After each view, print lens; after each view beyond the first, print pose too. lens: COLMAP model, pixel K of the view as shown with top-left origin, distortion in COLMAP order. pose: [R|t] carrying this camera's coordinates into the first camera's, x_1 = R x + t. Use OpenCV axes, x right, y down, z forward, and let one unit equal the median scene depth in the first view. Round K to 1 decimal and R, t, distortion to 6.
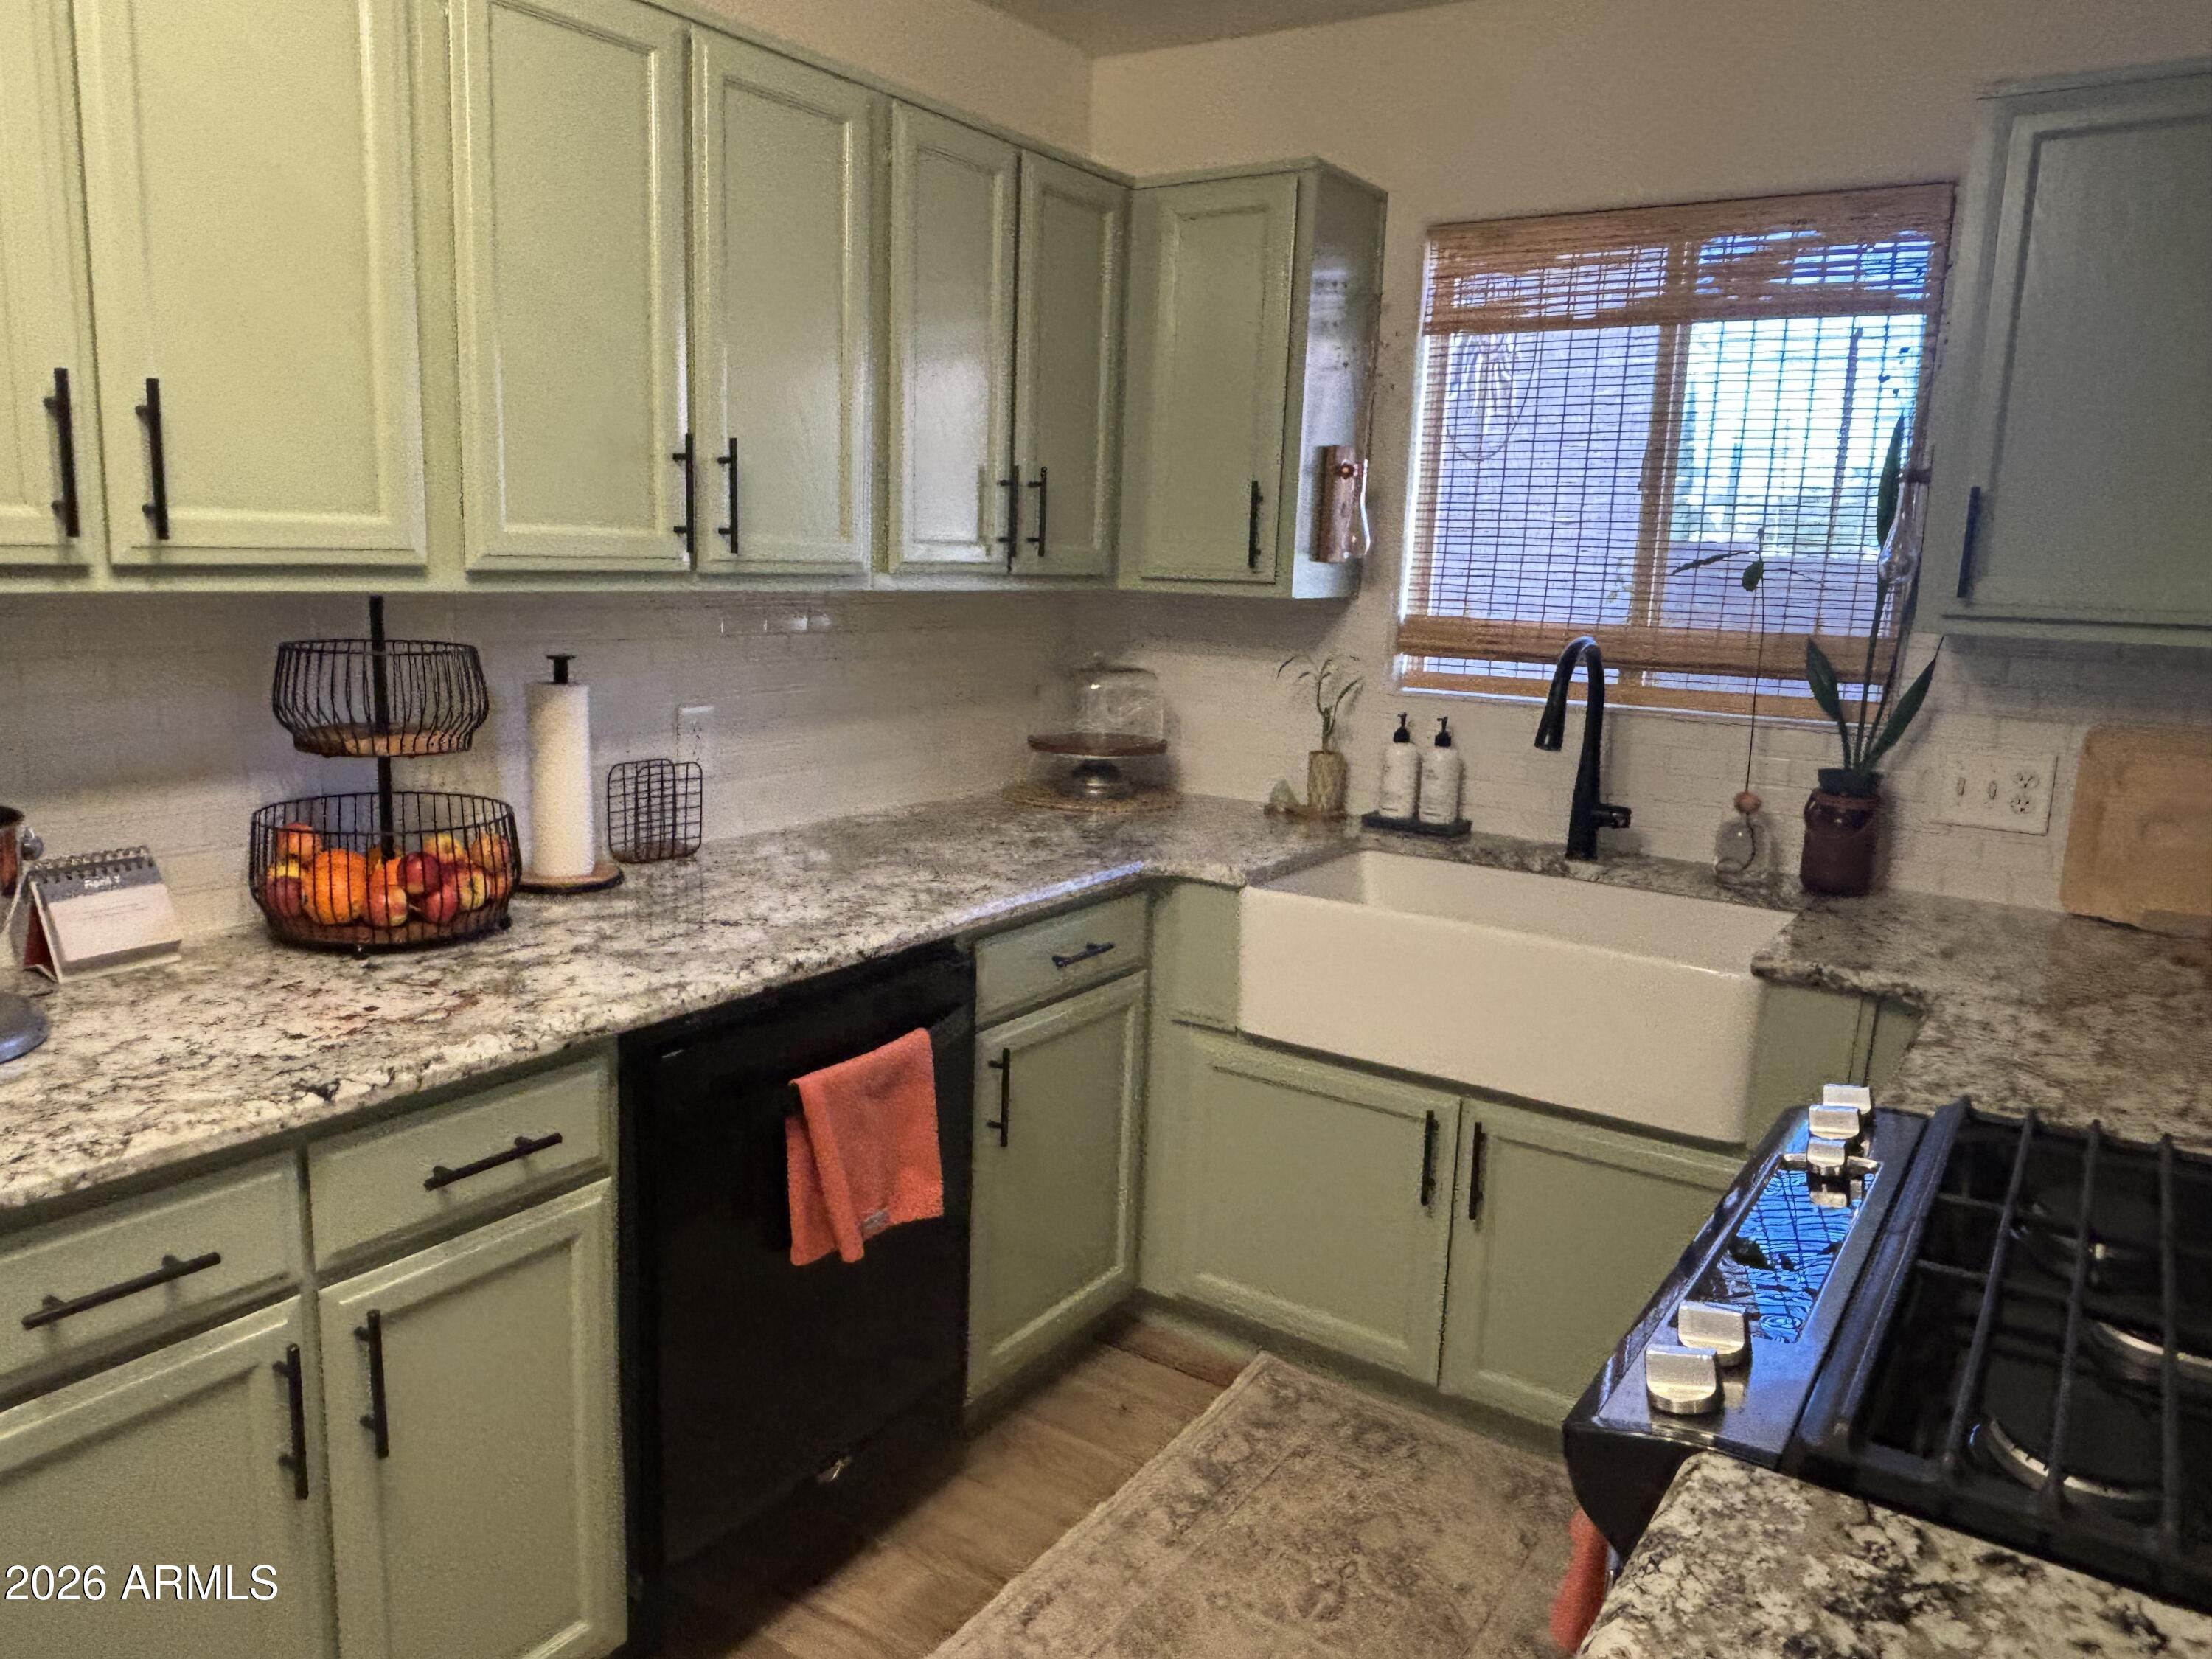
lens RADIAL K [[1555.3, 0, 1082.9], [0, 1555.3, 828.8], [0, 0, 1]] dist [0.053456, -0.077678]
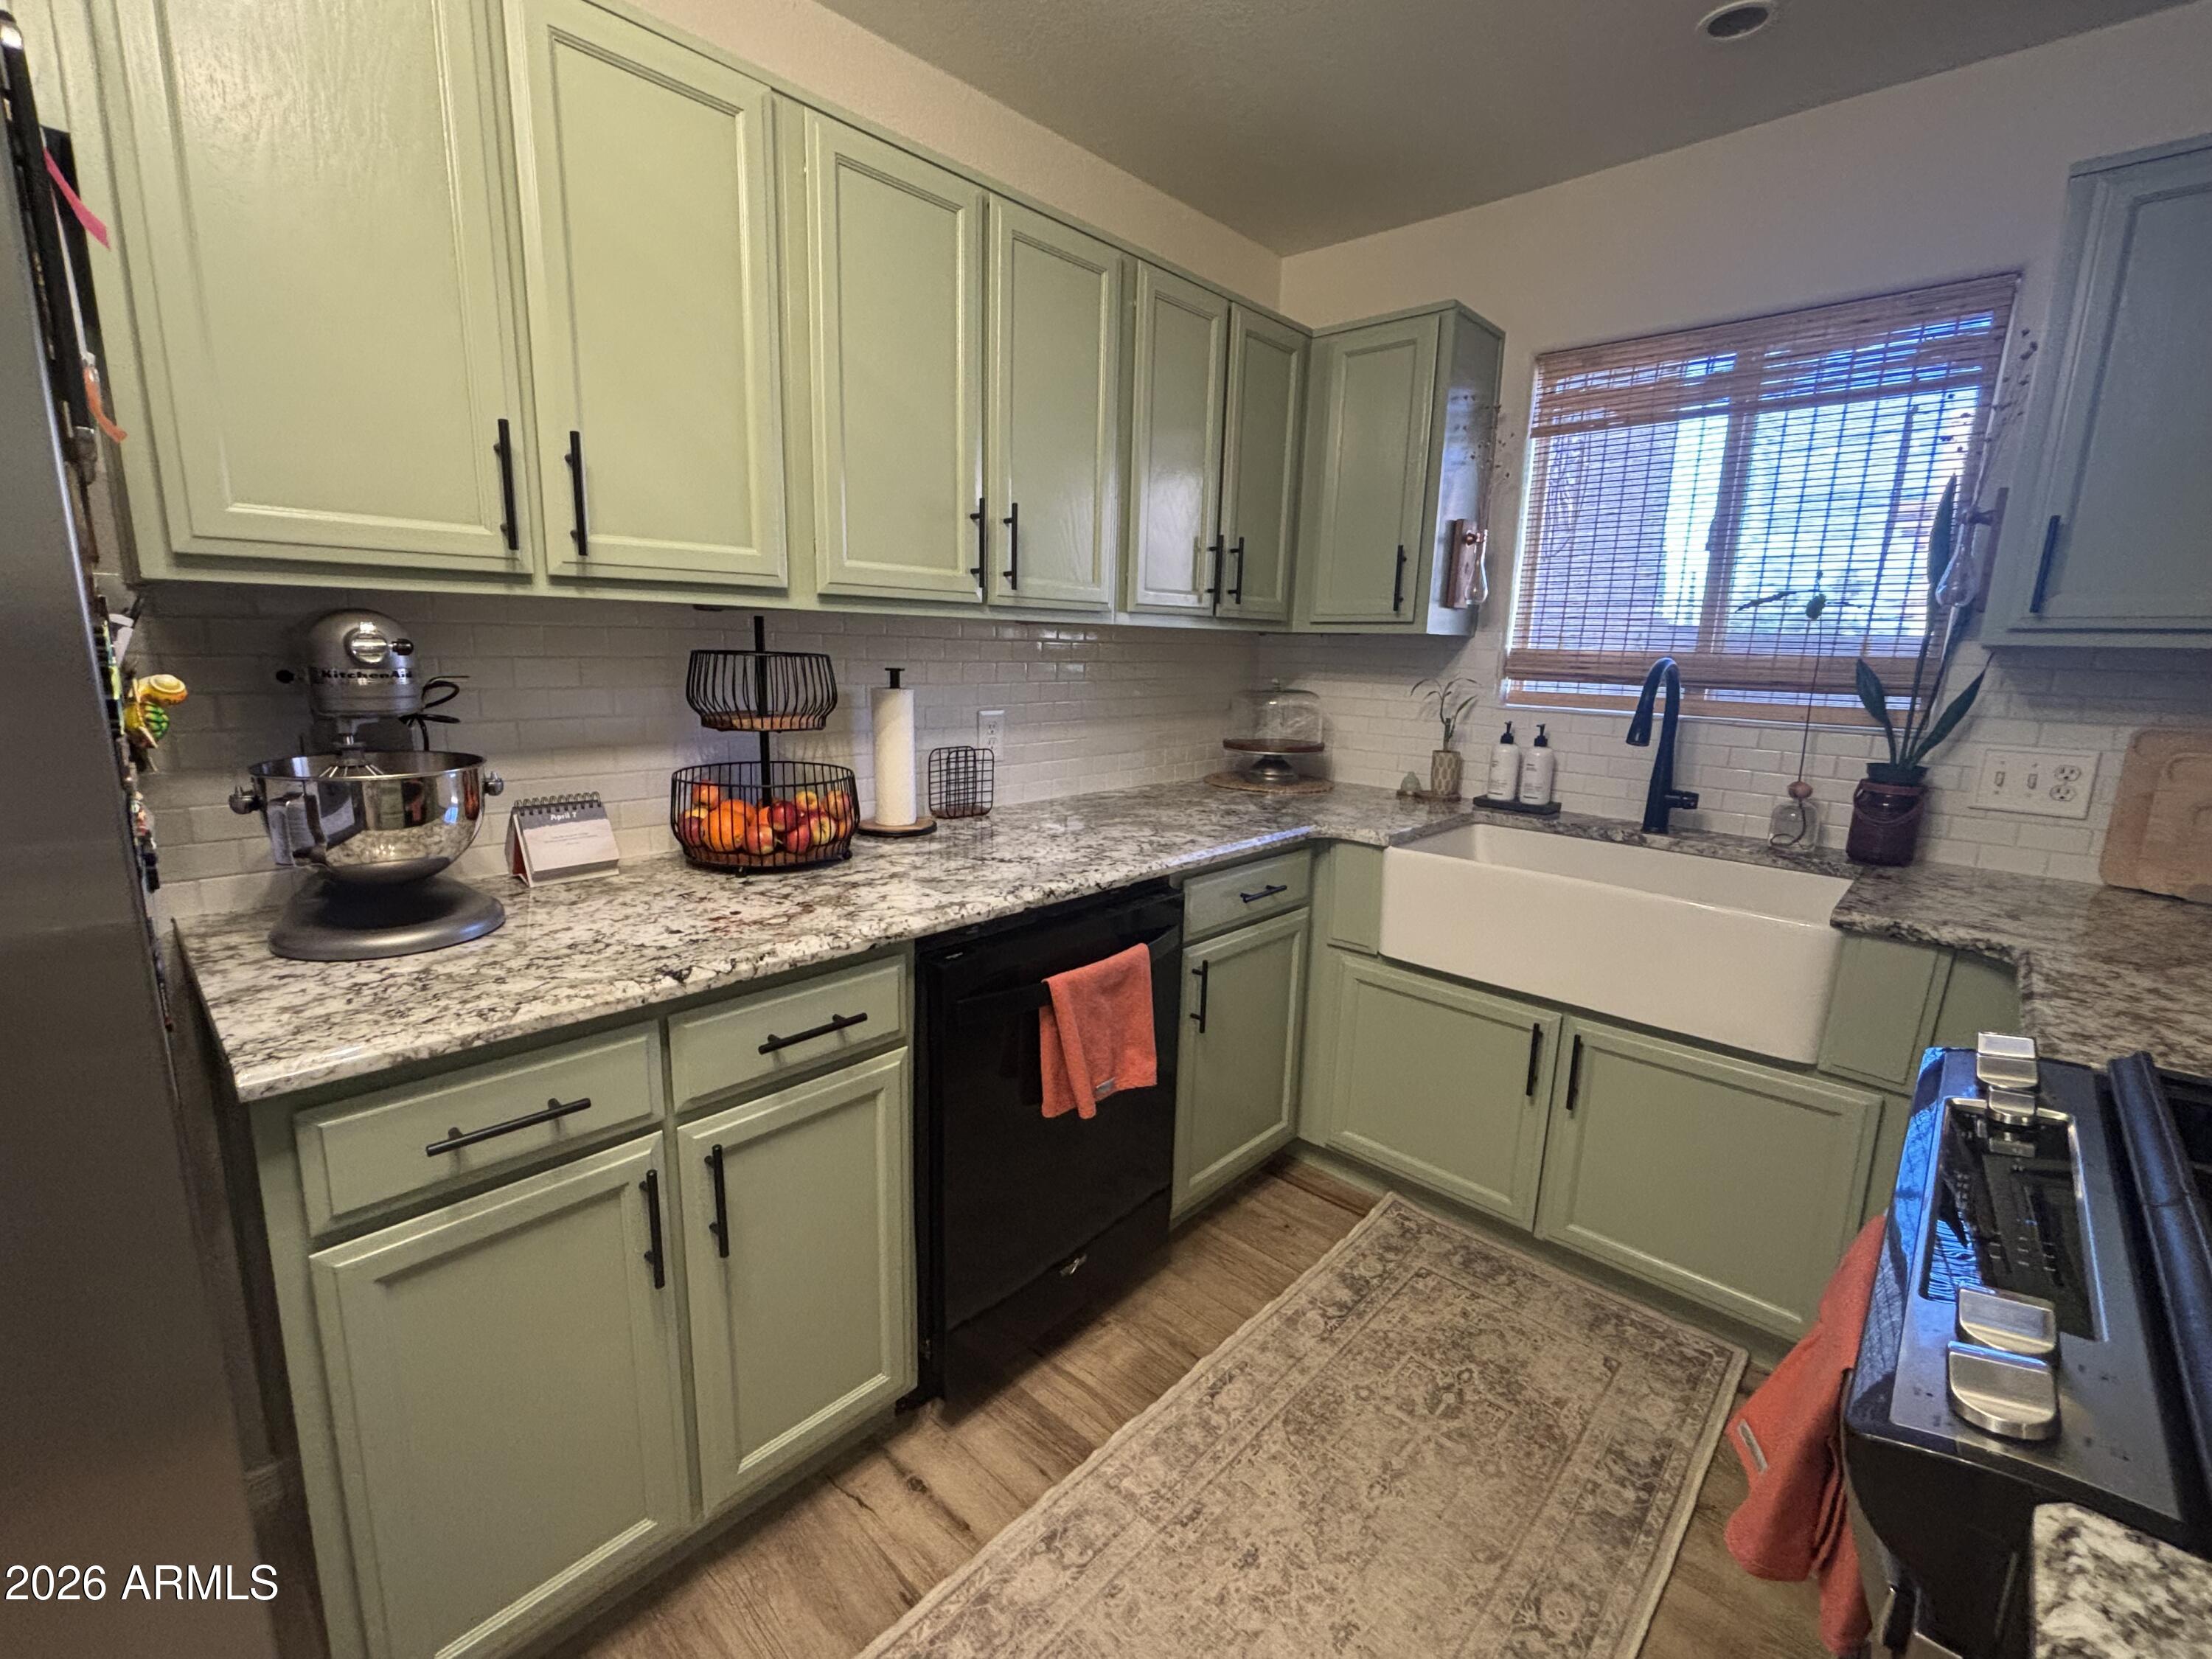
lens RADIAL K [[948.4, 0, 1106.0], [0, 948.4, 829.5], [0, 0, 1]] dist [0.012586, -0.000627]
pose [[0.988585, 0.022282, -0.149010, -0.014904], [-0.020763, 0.999715, 0.011740, 0.020014], [0.149230, -0.008512, 0.988766, 0.179080]]
